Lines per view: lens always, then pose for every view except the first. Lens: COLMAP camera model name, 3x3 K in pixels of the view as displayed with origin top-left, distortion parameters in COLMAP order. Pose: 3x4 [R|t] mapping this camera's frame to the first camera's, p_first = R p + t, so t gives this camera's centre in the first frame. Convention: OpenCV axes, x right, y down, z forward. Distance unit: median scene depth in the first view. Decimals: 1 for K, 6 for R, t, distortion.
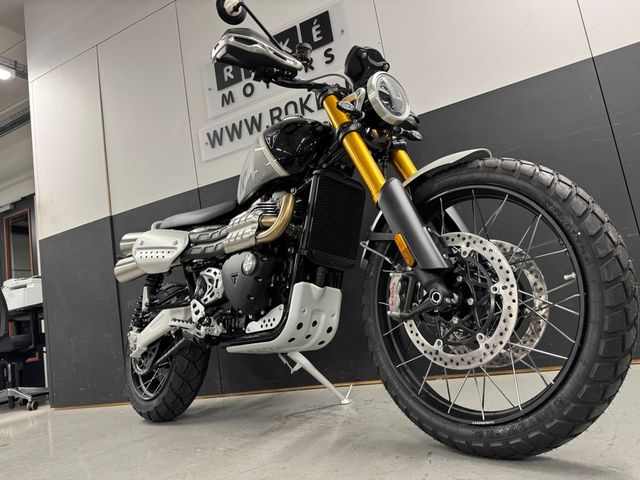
lens RADIAL K [[446.9, 0, 321.8], [0, 446.9, 238.2], [0, 0, 1]] dist [-0.005318, -0.004539]
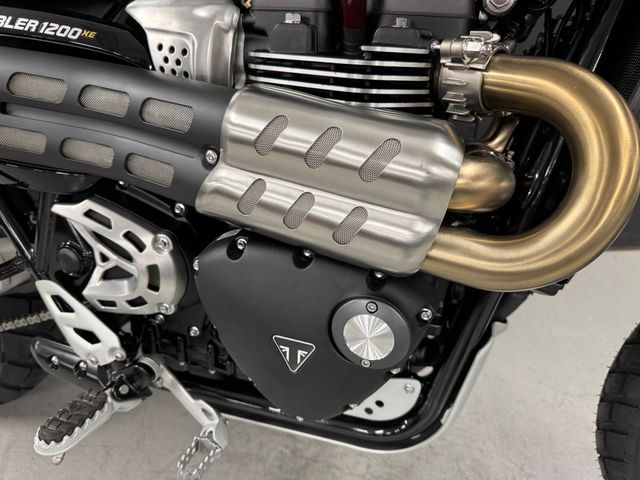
lens RADIAL K [[442.4, 0, 320.0], [0, 442.4, 240.0], [0, 0, 1]] dist [0.007470, -0.001587]
pose [[0.889716, -0.140999, 0.434195, -0.239120], [-0.174108, 0.774416, 0.608249, -0.115327], [-0.422010, -0.616765, 0.664461, 0.697050]]
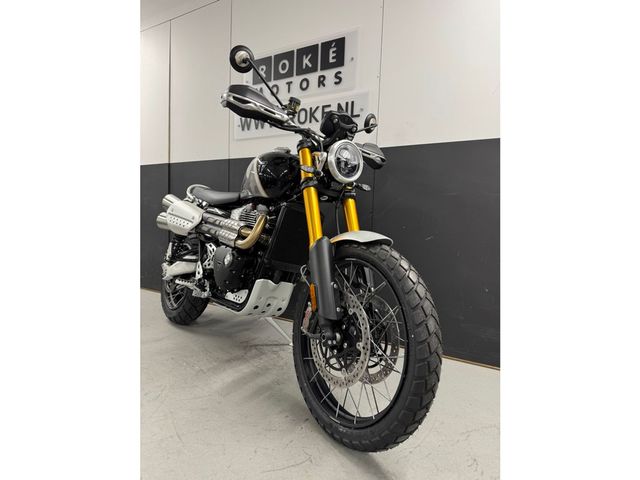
lens RADIAL K [[337.8, 0, 320.0], [0, 337.8, 240.0], [0, 0, 1]] dist [-0.020240, -0.000057]
pose [[0.979183, 0.195475, -0.054678, 0.137029], [-0.177814, 0.955994, 0.233361, -0.244452], [0.097888, -0.218781, 0.970852, -0.004315]]
